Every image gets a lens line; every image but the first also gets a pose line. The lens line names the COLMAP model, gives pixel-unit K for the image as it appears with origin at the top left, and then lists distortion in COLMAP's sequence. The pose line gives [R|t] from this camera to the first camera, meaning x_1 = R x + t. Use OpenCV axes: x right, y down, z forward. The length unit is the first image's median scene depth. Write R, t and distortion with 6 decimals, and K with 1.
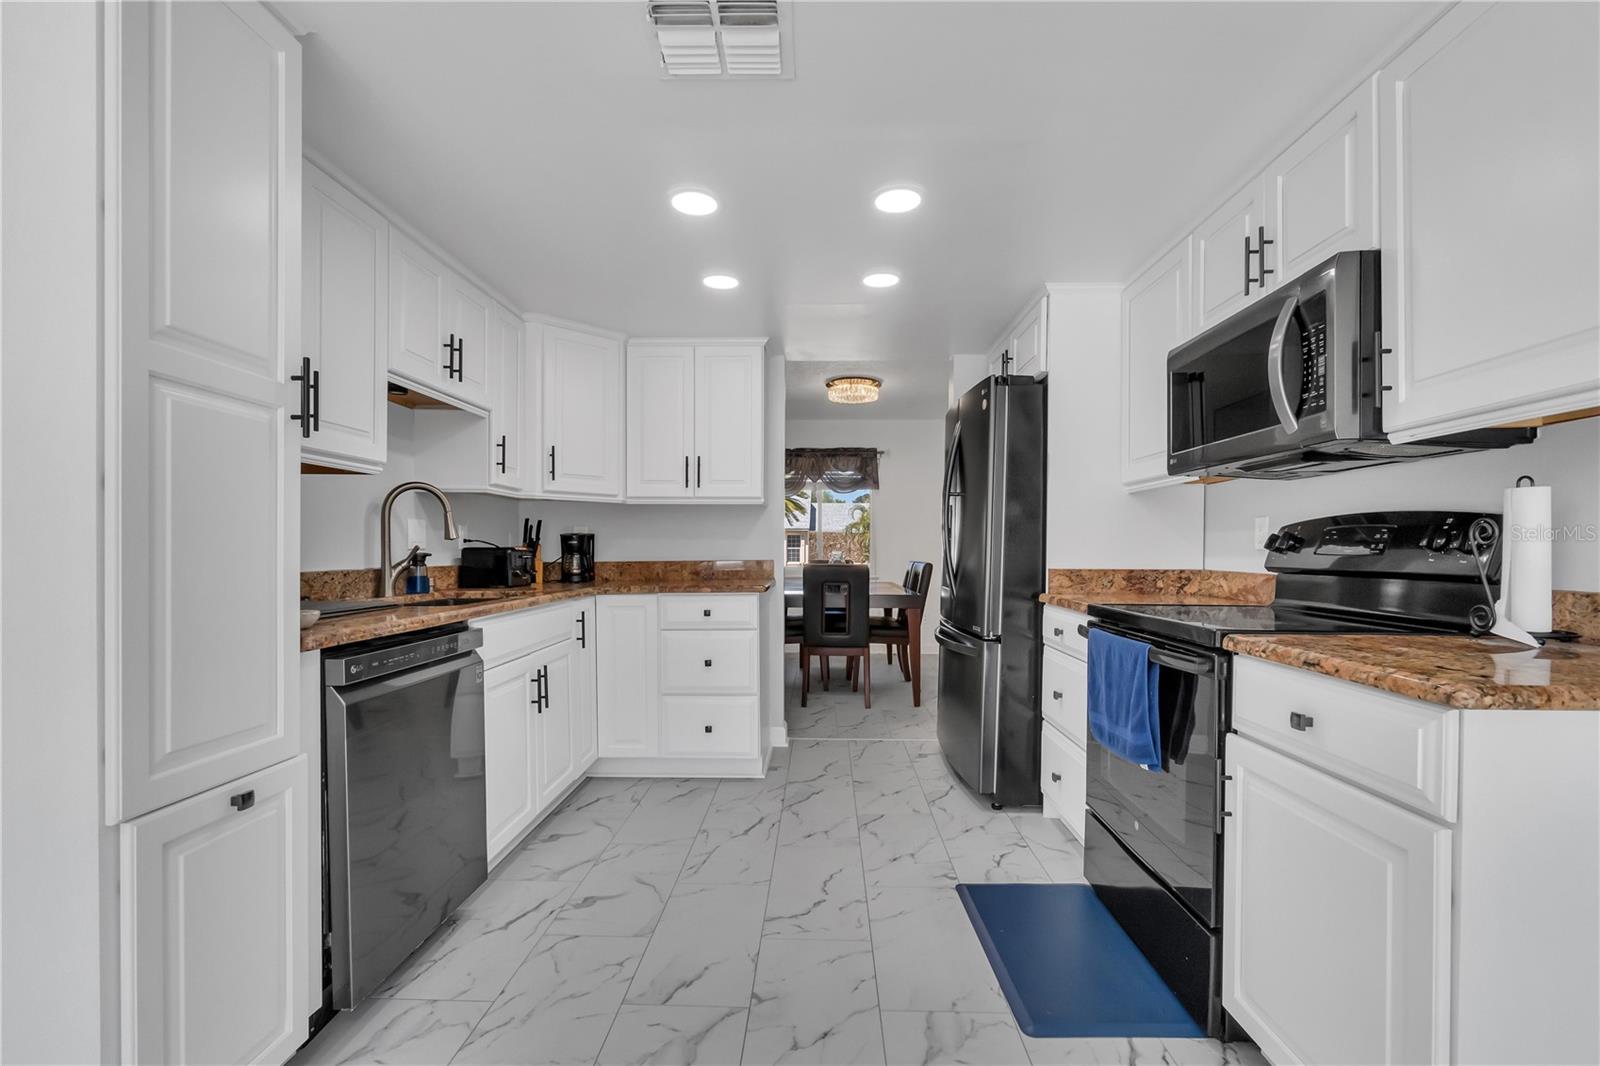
lens RADIAL K [[687.3, 0, 800.0], [0, 687.3, 533.0], [0, 0, 1]] dist [-0.012270, 0.000041]
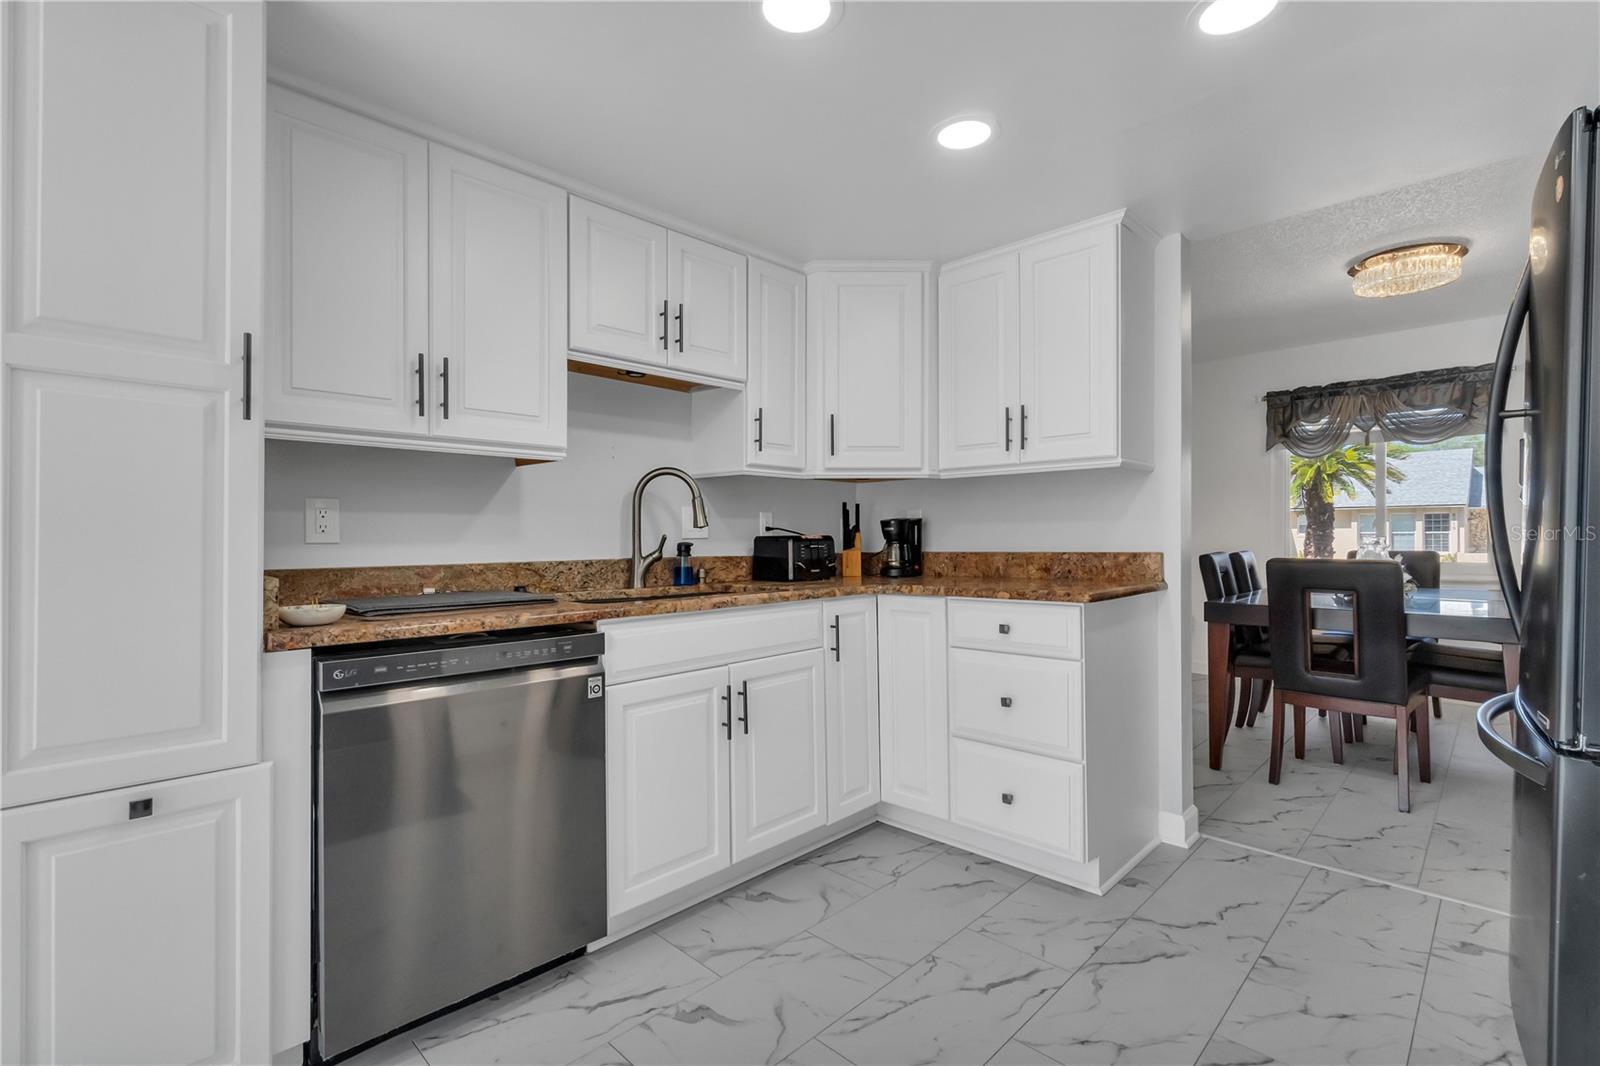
lens RADIAL K [[696.8, 0, 869.4], [0, 696.8, 519.3], [0, 0, 1]] dist [0.001343, -0.000180]
pose [[0.738775, -0.022759, -0.673568, 0.255371], [0.022706, 0.999703, -0.008875, 0.010389], [0.673570, -0.008737, 0.739072, 0.418546]]
